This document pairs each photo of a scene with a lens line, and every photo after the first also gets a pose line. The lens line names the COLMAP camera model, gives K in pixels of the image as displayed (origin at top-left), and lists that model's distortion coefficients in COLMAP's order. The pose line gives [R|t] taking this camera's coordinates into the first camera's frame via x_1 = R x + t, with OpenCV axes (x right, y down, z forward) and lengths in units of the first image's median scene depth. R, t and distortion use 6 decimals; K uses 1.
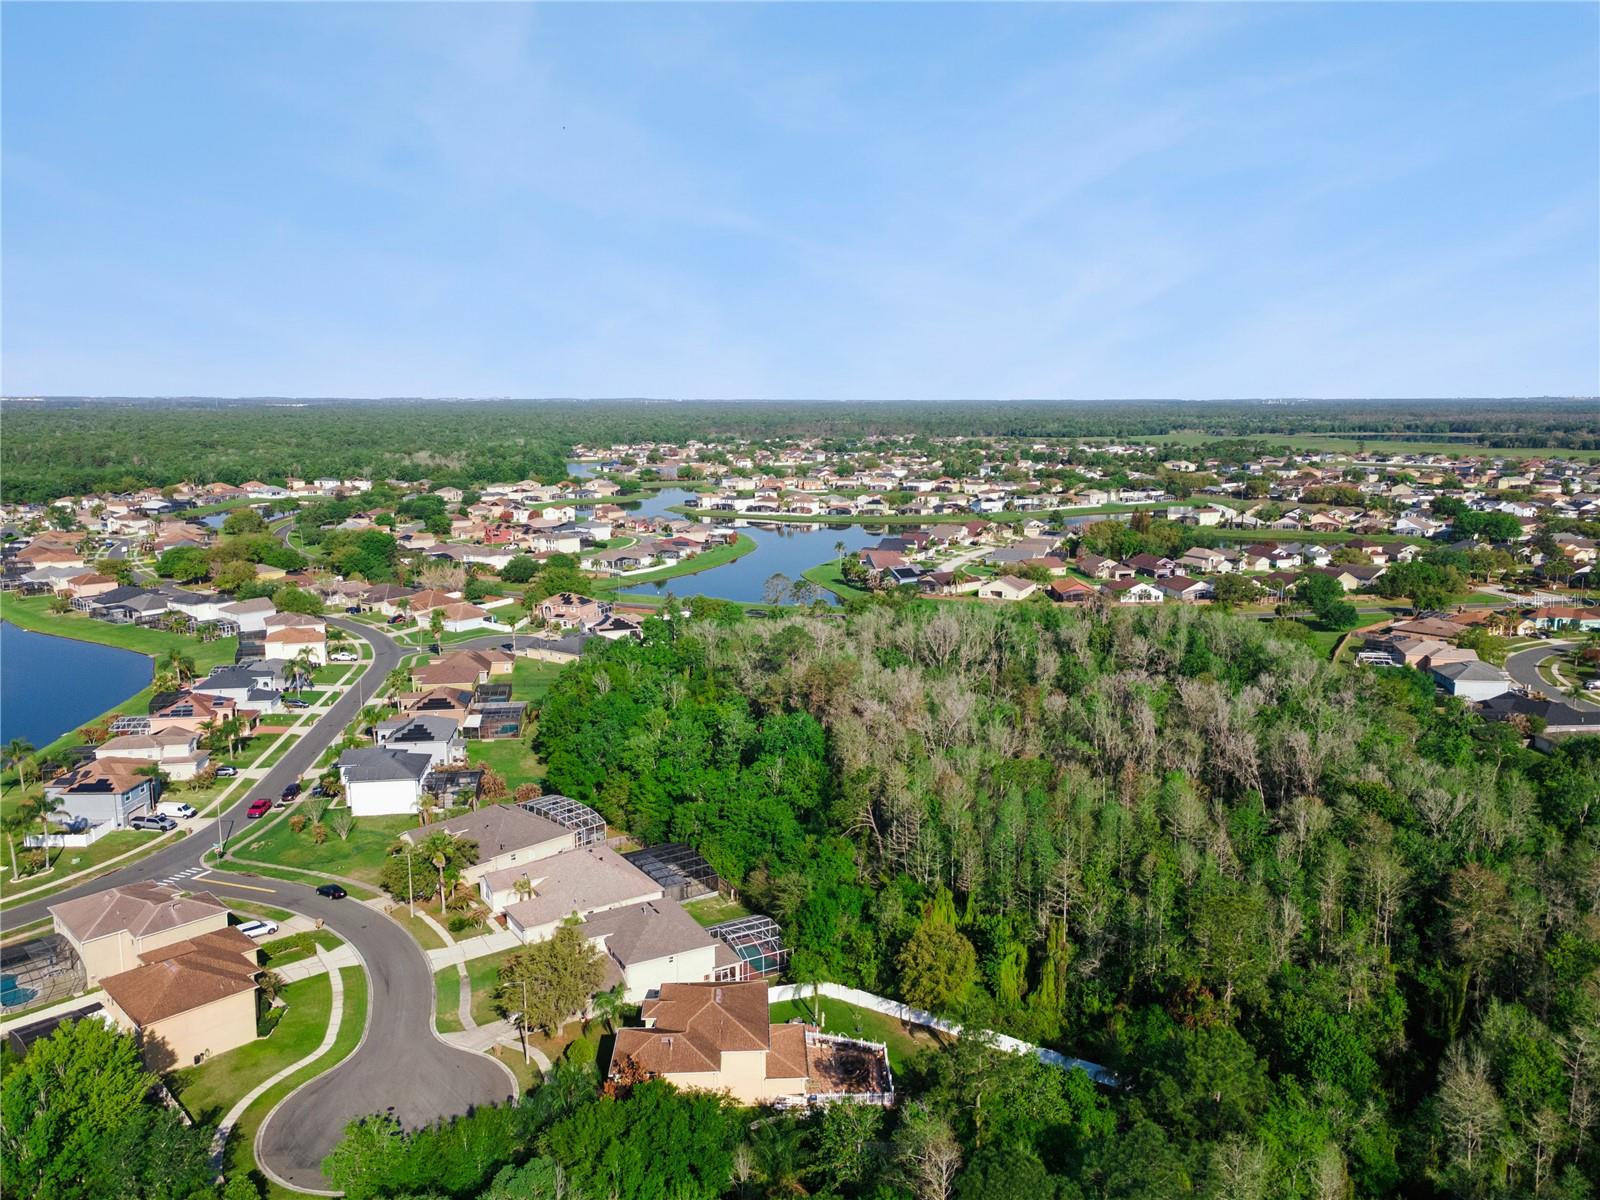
lens RADIAL K [[1173.5, 0, 800.0], [0, 1173.5, 600.0], [0, 0, 1]] dist [0.051406, -0.003905]
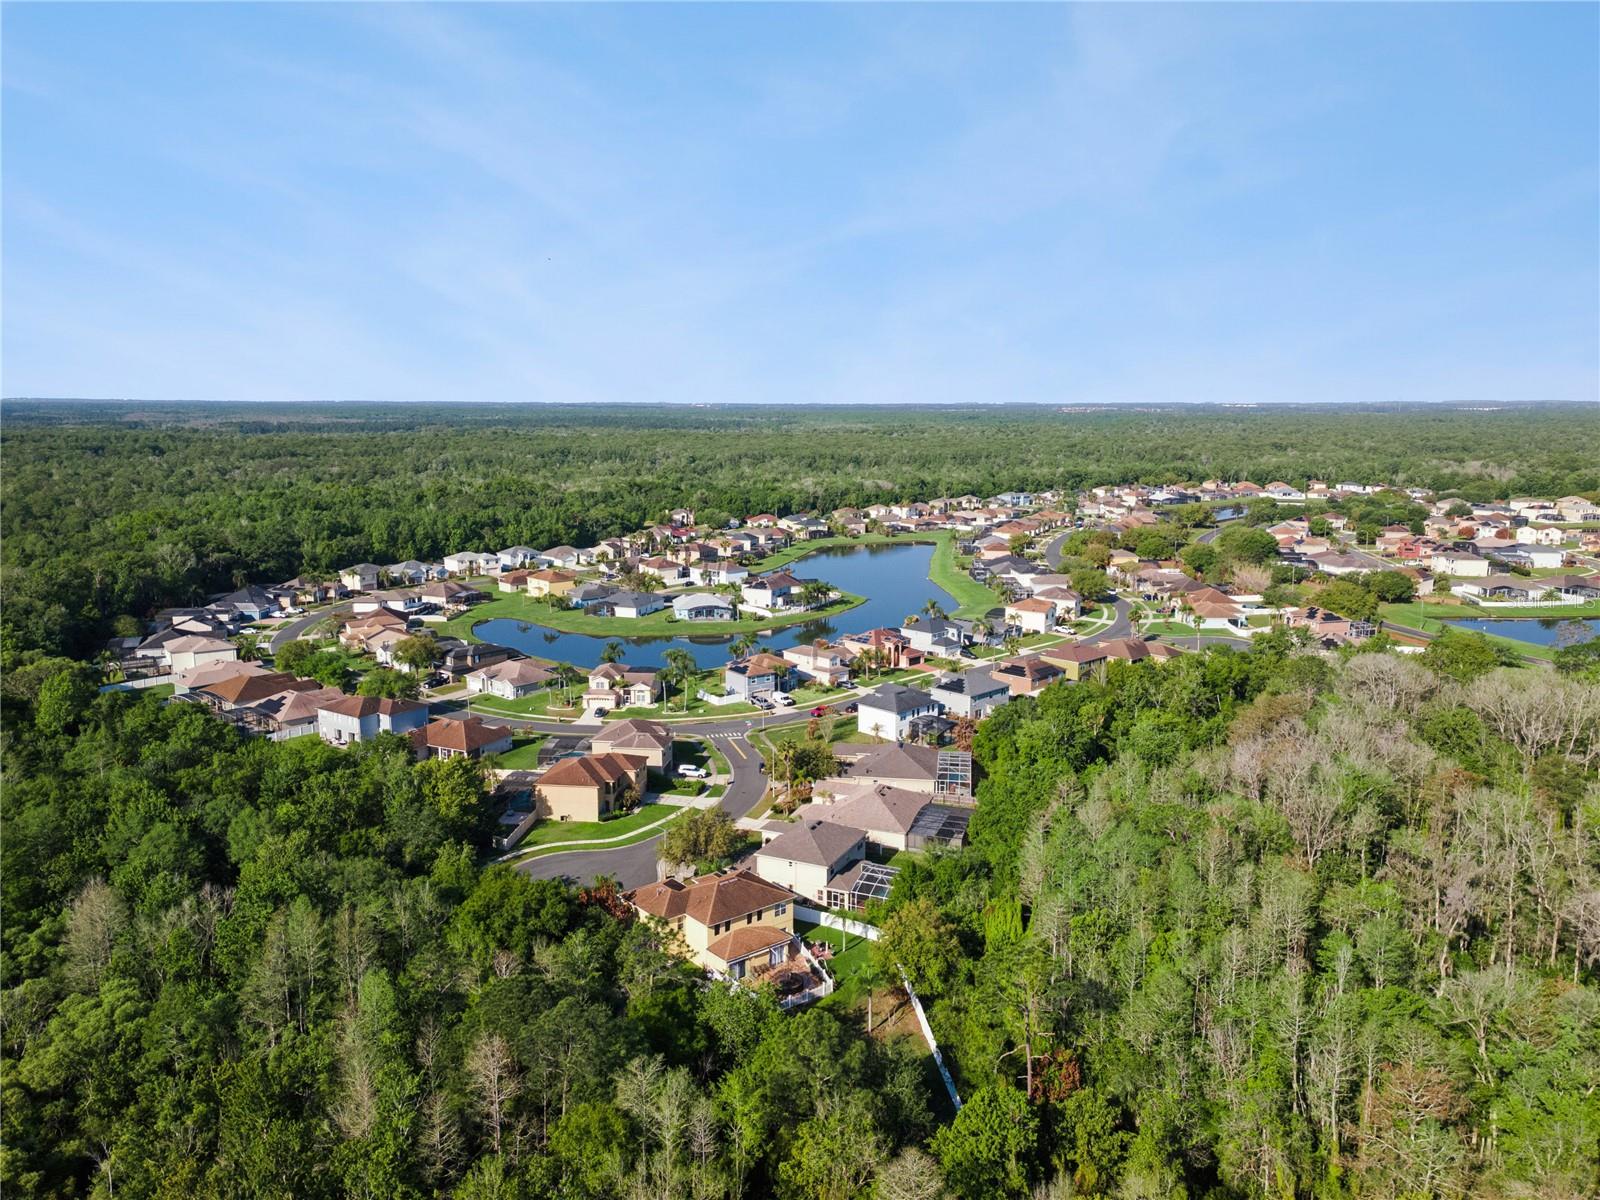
lens RADIAL K [[1173.5, 0, 800.0], [0, 1173.5, 600.0], [0, 0, 1]] dist [0.051406, -0.003905]
pose [[0.596405, 0.138762, -0.790598, 0.770369], [-0.140623, 0.987774, 0.067287, -0.045617], [0.790270, 0.071046, 0.608627, 0.241029]]
